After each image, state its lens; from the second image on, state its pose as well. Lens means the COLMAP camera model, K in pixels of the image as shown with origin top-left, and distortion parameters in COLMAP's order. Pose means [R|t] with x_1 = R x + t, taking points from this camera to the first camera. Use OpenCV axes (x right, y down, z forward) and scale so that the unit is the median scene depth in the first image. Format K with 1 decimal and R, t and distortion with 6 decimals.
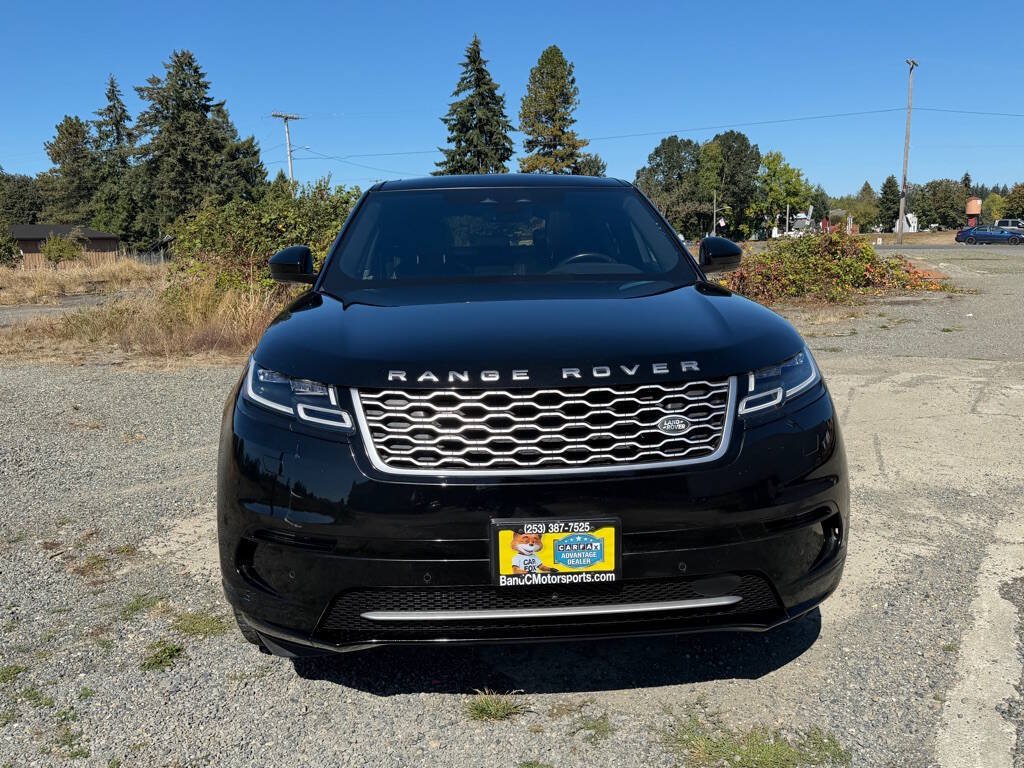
lens RADIAL K [[827.6, 0, 515.5], [0, 827.6, 390.4], [0, 0, 1]] dist [0.090531, -0.138362]
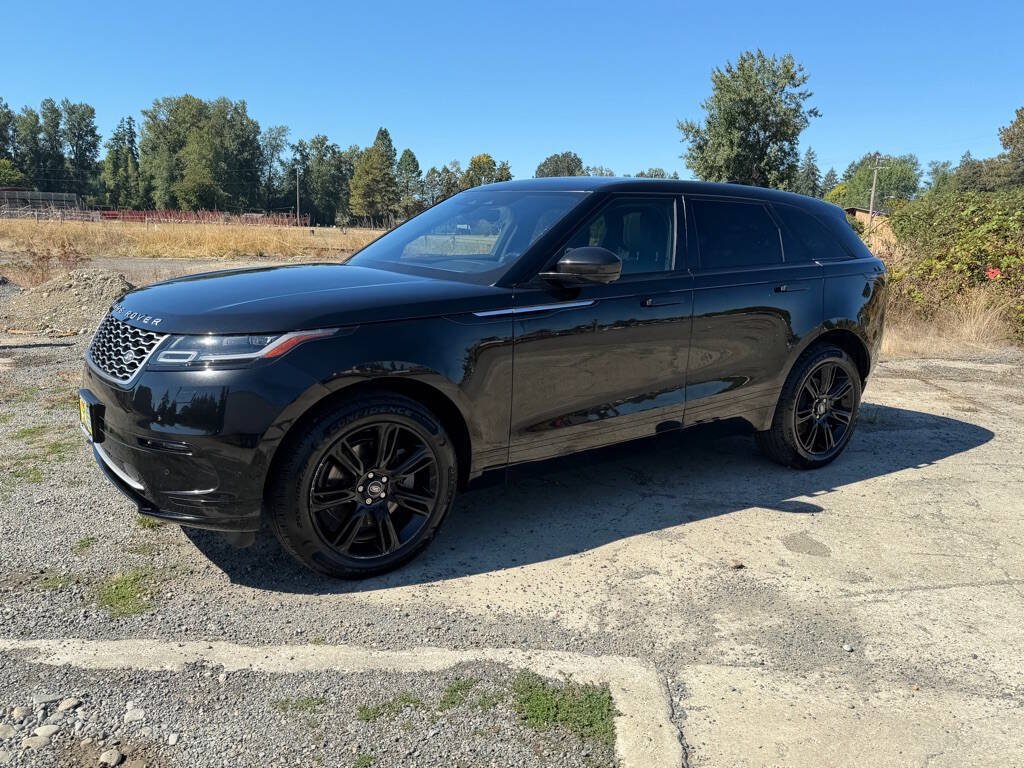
lens RADIAL K [[827.6, 0, 525.6], [0, 827.6, 392.5], [0, 0, 1]] dist [0.090531, -0.138362]
pose [[0.530834, 0.210031, -0.821037, 1.021217], [-0.194363, 0.973152, 0.123280, -0.123531], [0.824887, 0.094138, 0.557405, 0.424602]]
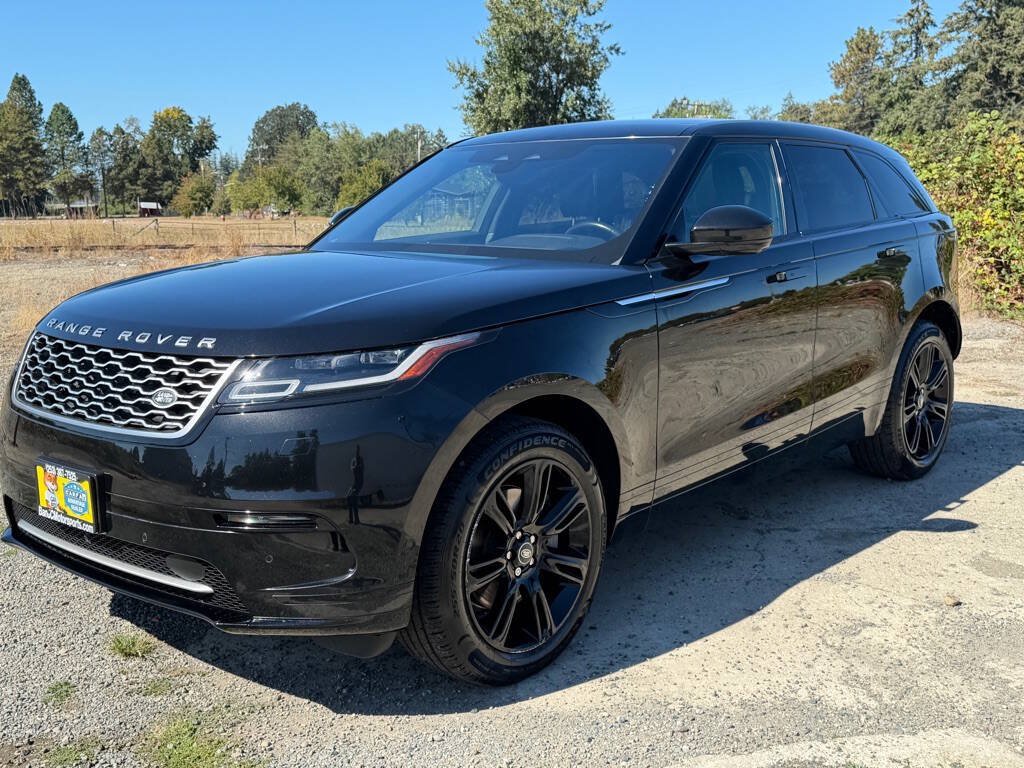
lens RADIAL K [[1121.7, 0, 523.9], [0, 1121.7, 394.8], [0, 0, 1]] dist [0.061968, 0.000000]
pose [[0.721384, 0.135651, -0.679120, 0.800565], [-0.130705, 0.989674, 0.058843, -0.055139], [0.680090, 0.046316, 0.731665, 0.169561]]
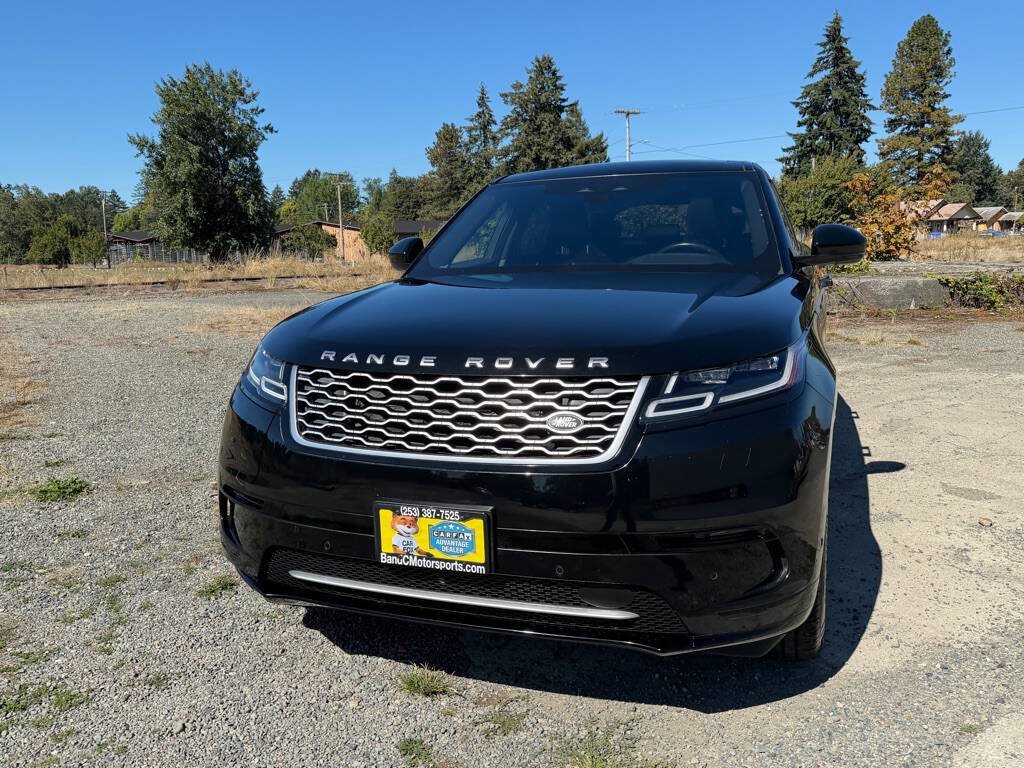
lens RADIAL K [[827.6, 0, 520.0], [0, 827.6, 380.6], [0, 0, 1]] dist [0.090531, -0.138362]
pose [[0.923743, 0.064561, -0.377533, 0.281328], [-0.064859, 0.997823, 0.011937, -0.008084], [0.377482, 0.013460, 0.925919, 0.053762]]
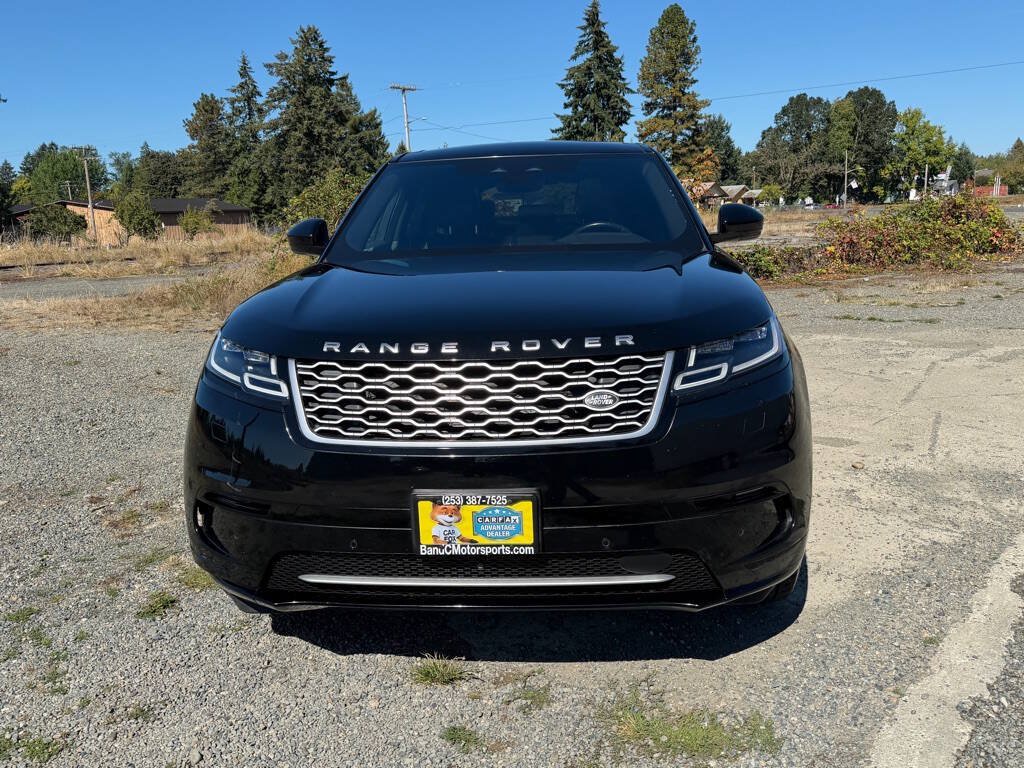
lens RADIAL K [[827.6, 0, 517.1], [0, 827.6, 390.0], [0, 0, 1]] dist [0.090531, -0.138362]
pose [[0.990700, 0.016513, -0.135060, 0.126086], [-0.011529, 0.999226, 0.037605, -0.003337], [0.135577, -0.035698, 0.990124, 0.008345]]
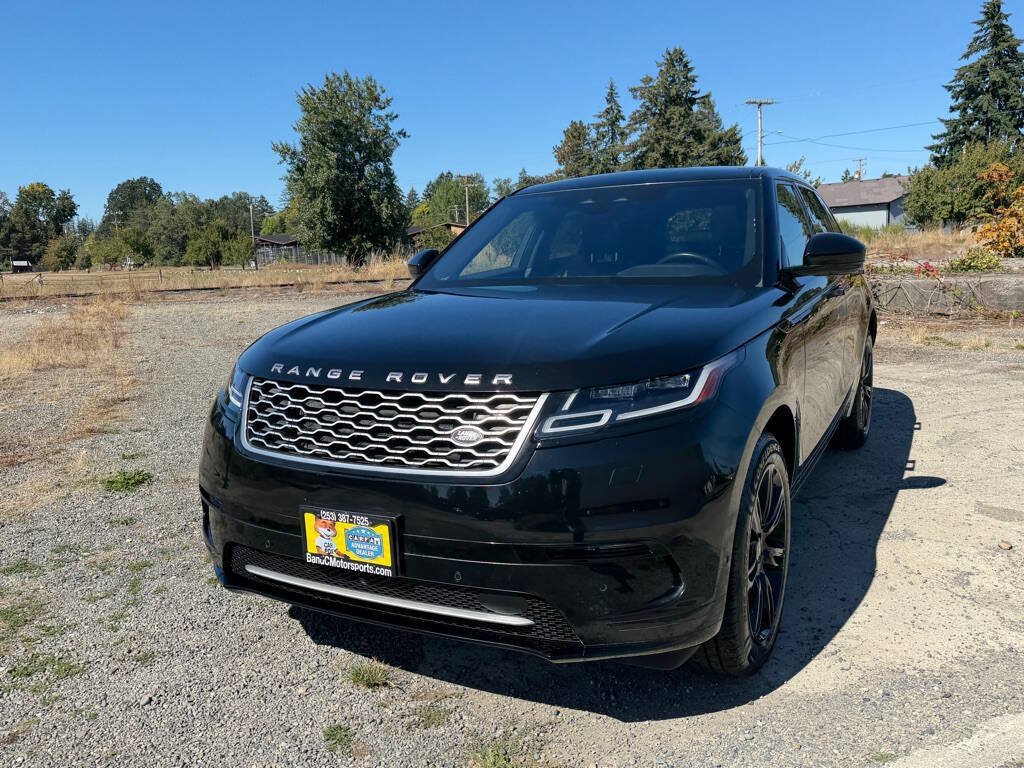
lens RADIAL K [[827.6, 0, 521.7], [0, 827.6, 393.0], [0, 0, 1]] dist [0.090531, -0.138362]
pose [[0.855961, 0.083610, -0.510236, 0.424289], [-0.074117, 0.996489, 0.038953, -0.030531], [0.511701, 0.004475, 0.859152, 0.097727]]
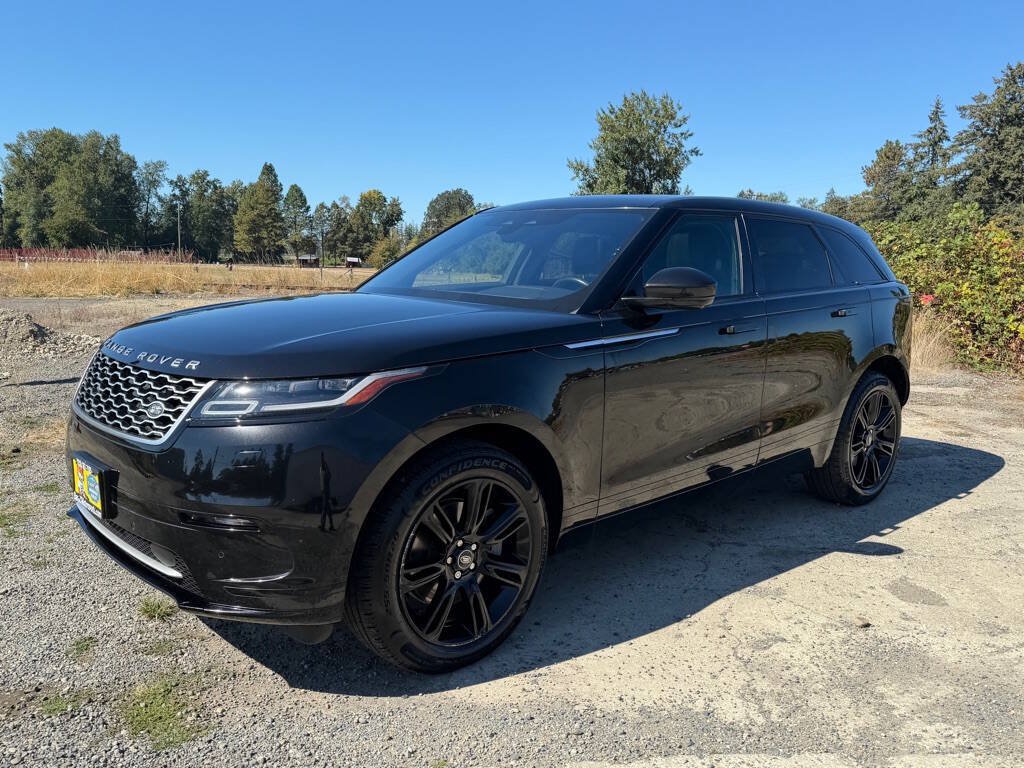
lens RADIAL K [[827.6, 0, 524.9], [0, 827.6, 396.8], [0, 0, 1]] dist [0.090531, -0.138362]
pose [[0.635312, 0.163140, -0.754827, 0.799174], [-0.175316, 0.982380, 0.064764, -0.081785], [0.752092, 0.091188, 0.652719, 0.346102]]
